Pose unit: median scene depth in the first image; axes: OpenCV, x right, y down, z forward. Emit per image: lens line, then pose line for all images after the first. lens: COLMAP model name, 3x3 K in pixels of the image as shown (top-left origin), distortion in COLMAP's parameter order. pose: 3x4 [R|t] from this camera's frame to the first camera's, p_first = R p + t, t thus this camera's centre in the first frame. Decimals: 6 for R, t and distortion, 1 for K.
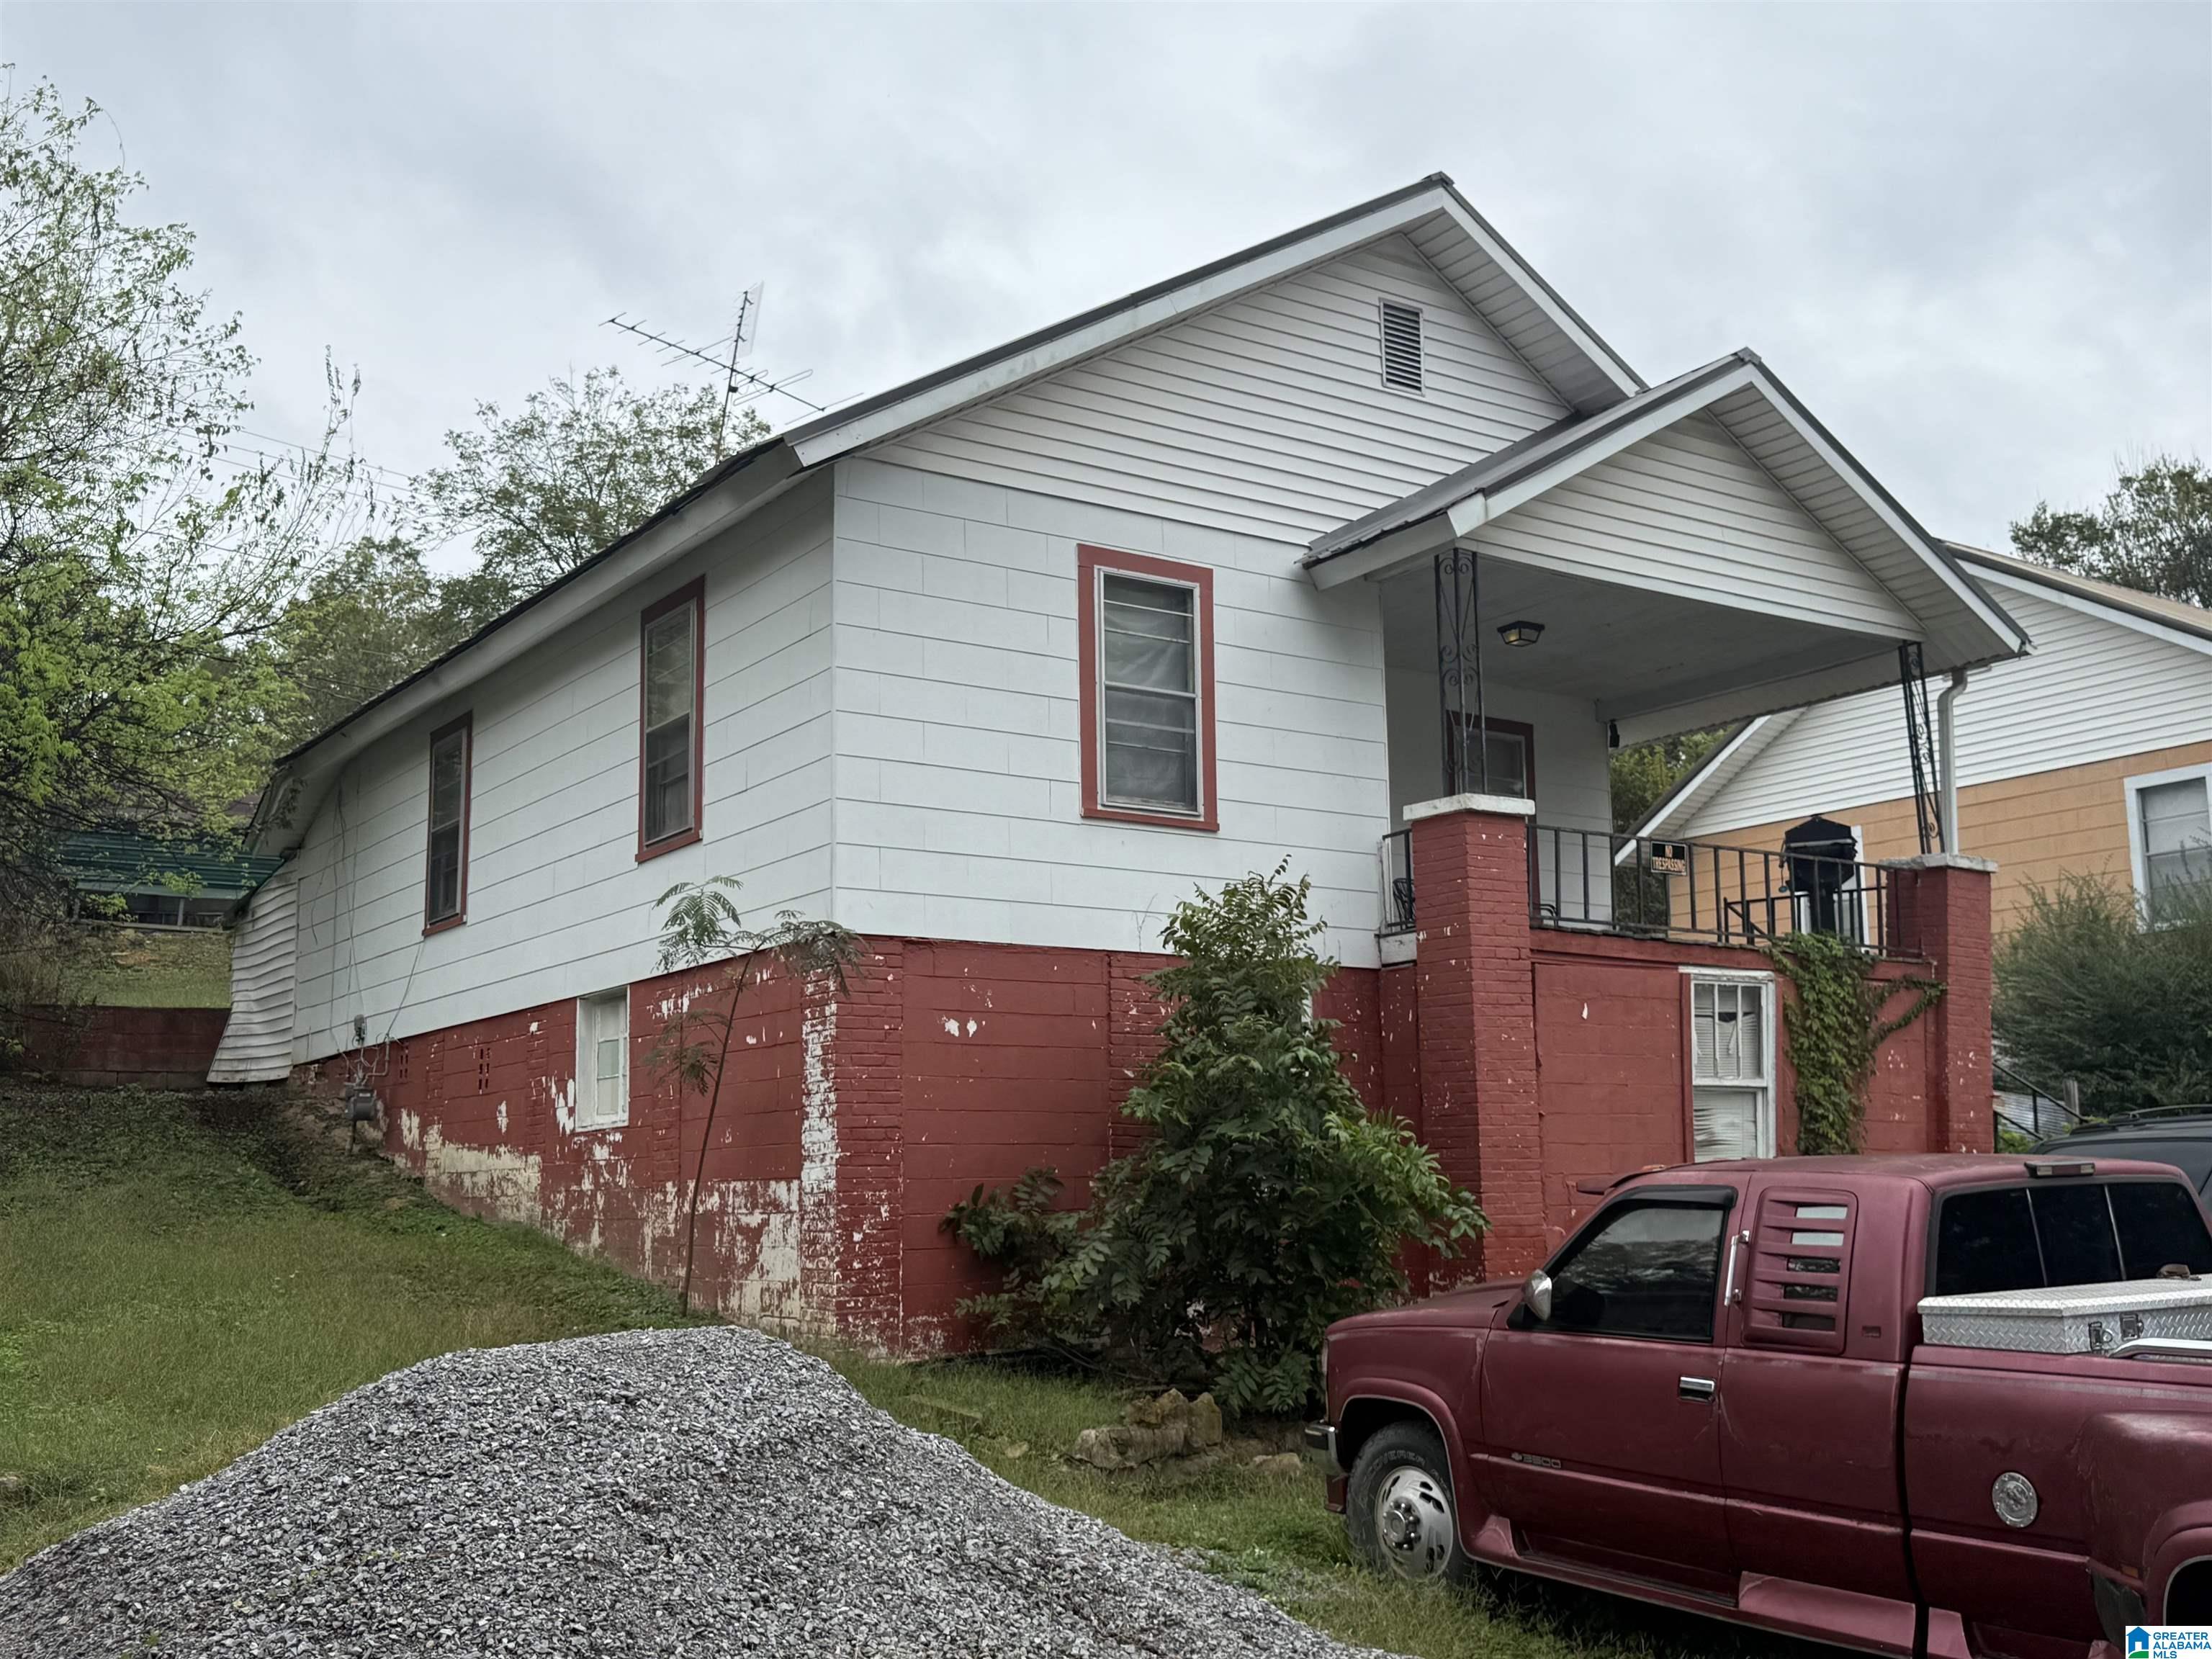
lens RADIAL K [[2225.1, 0, 1105.7], [0, 2225.1, 836.5], [0, 0, 1]] dist [0.108193, 0.000000]
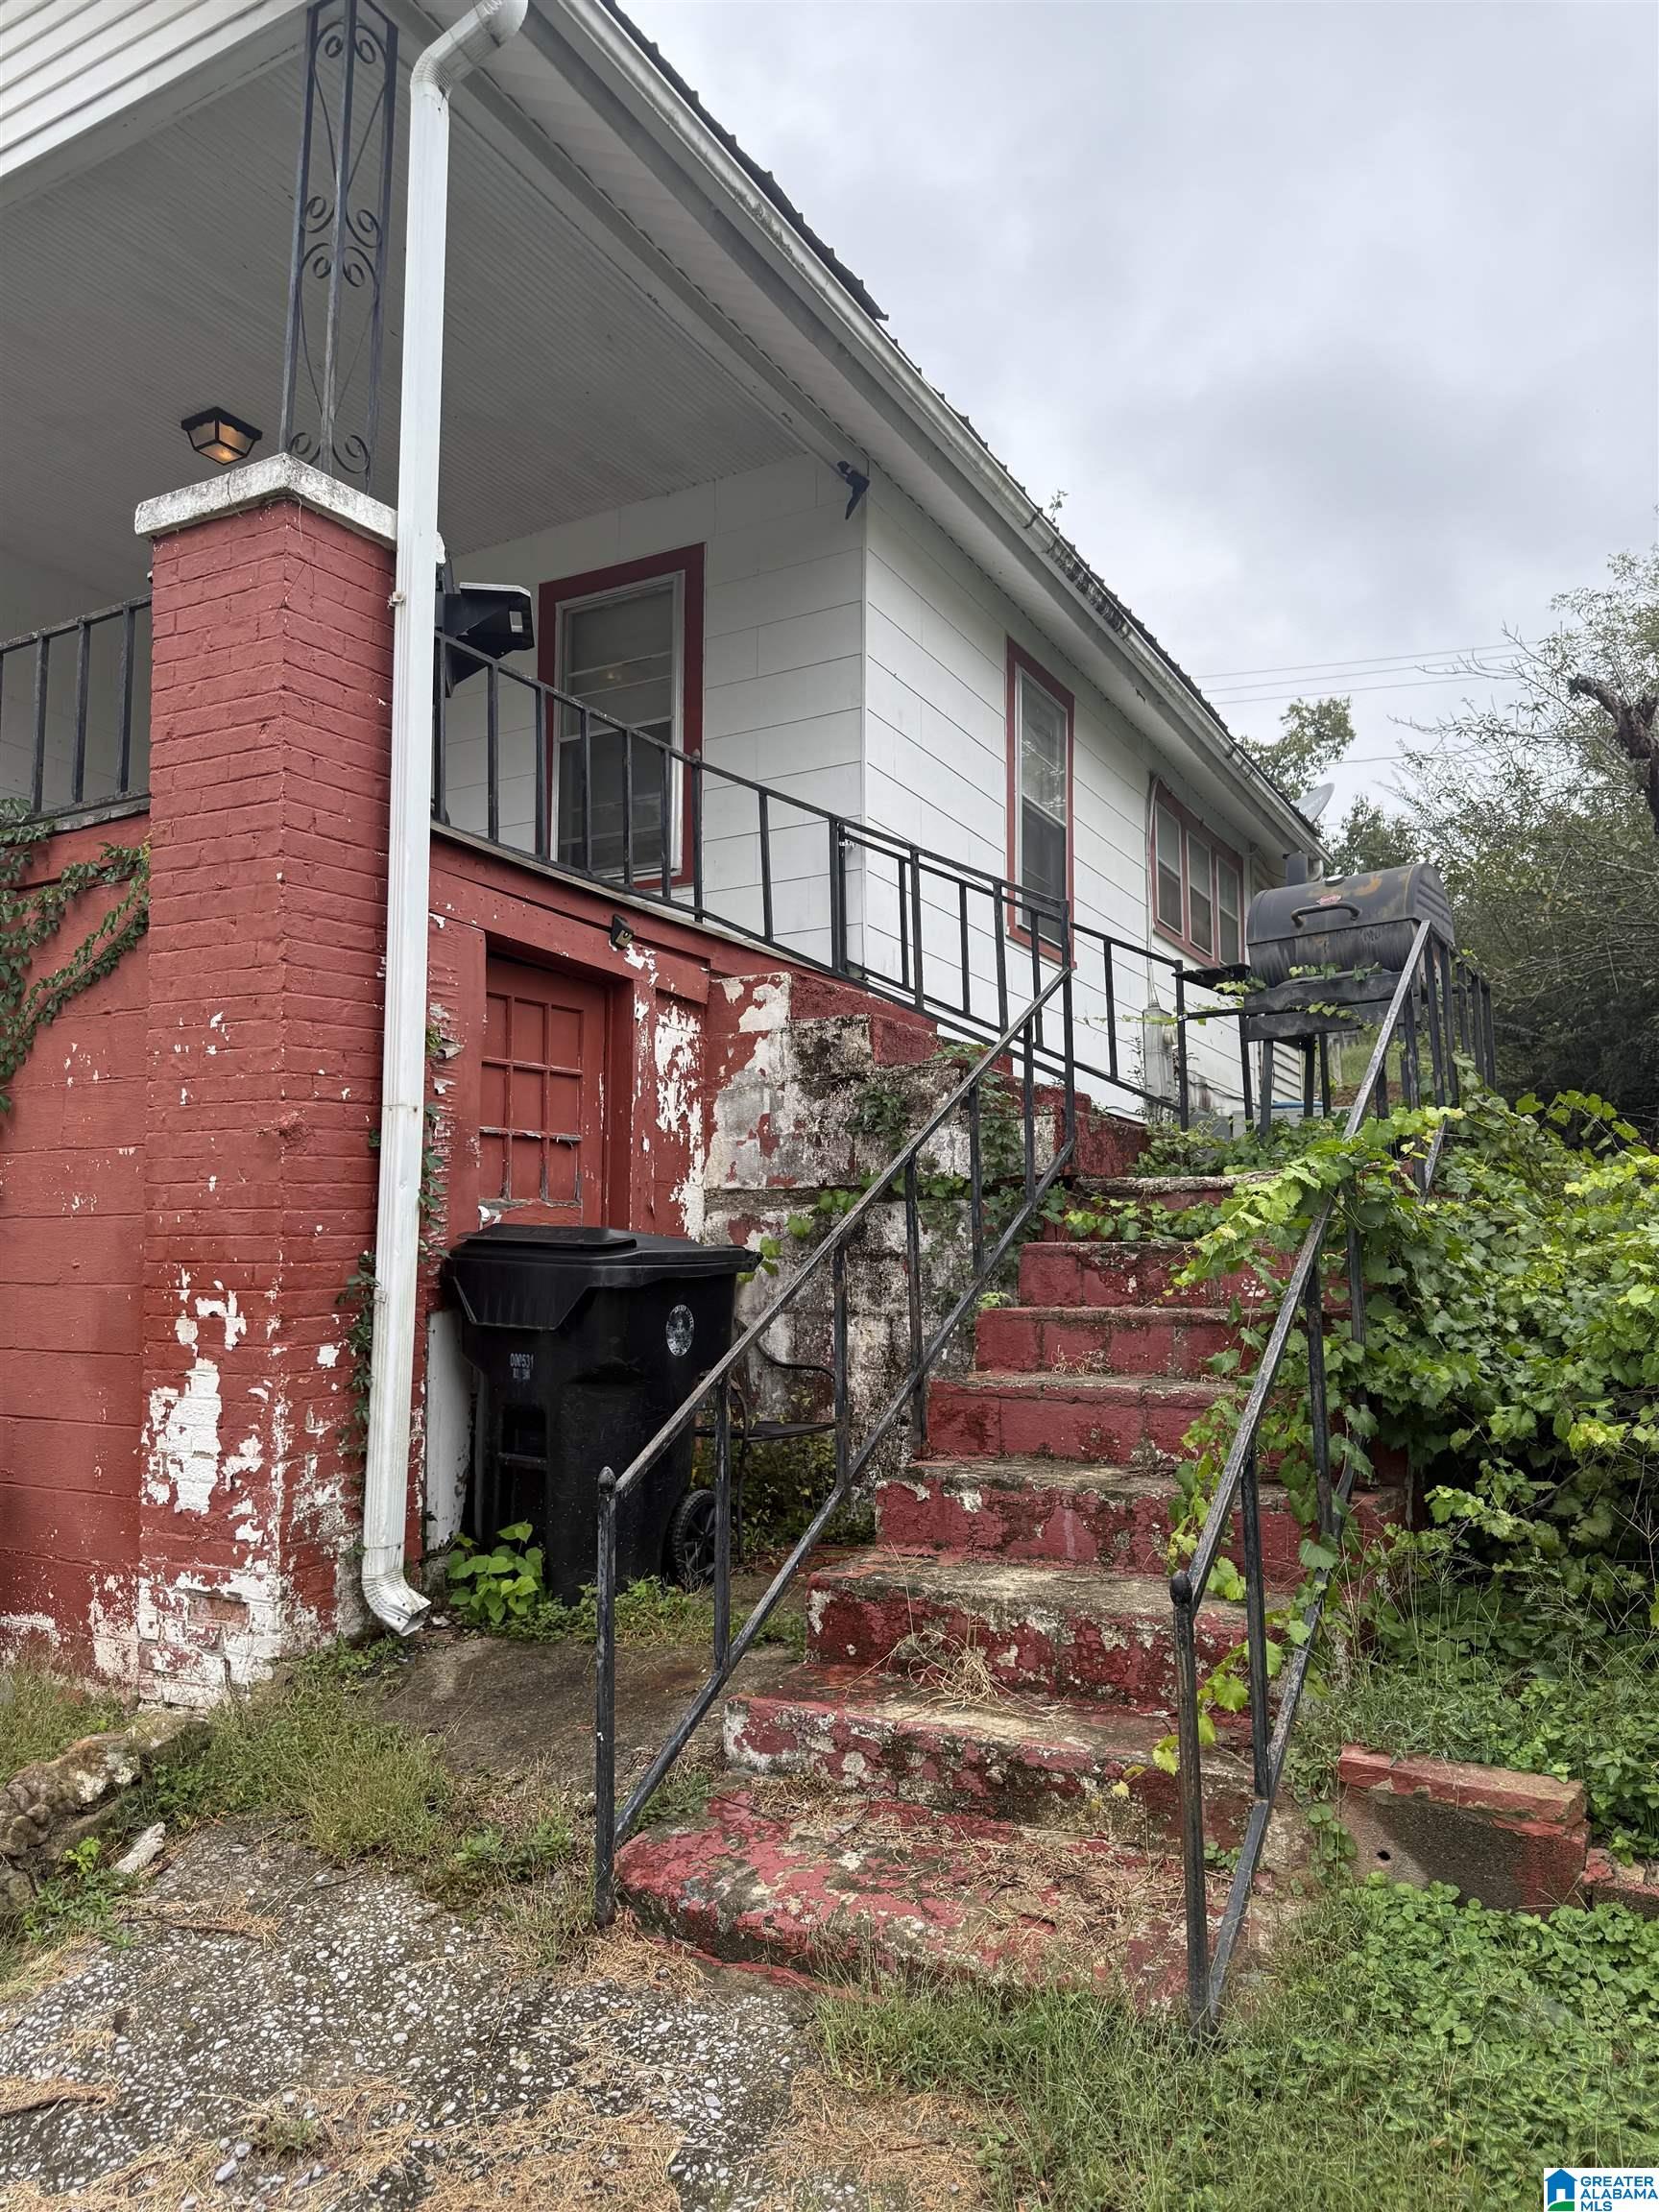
lens RADIAL K [[1562.3, 0, 832.0], [0, 1562.3, 1101.2], [0, 0, 1]] dist [0.056331, -0.080169]
pose [[0.485321, -0.099734, -0.868629, 0.738710], [0.142714, 0.989185, -0.033839, 0.150143], [0.862610, -0.107543, 0.494306, 1.089123]]
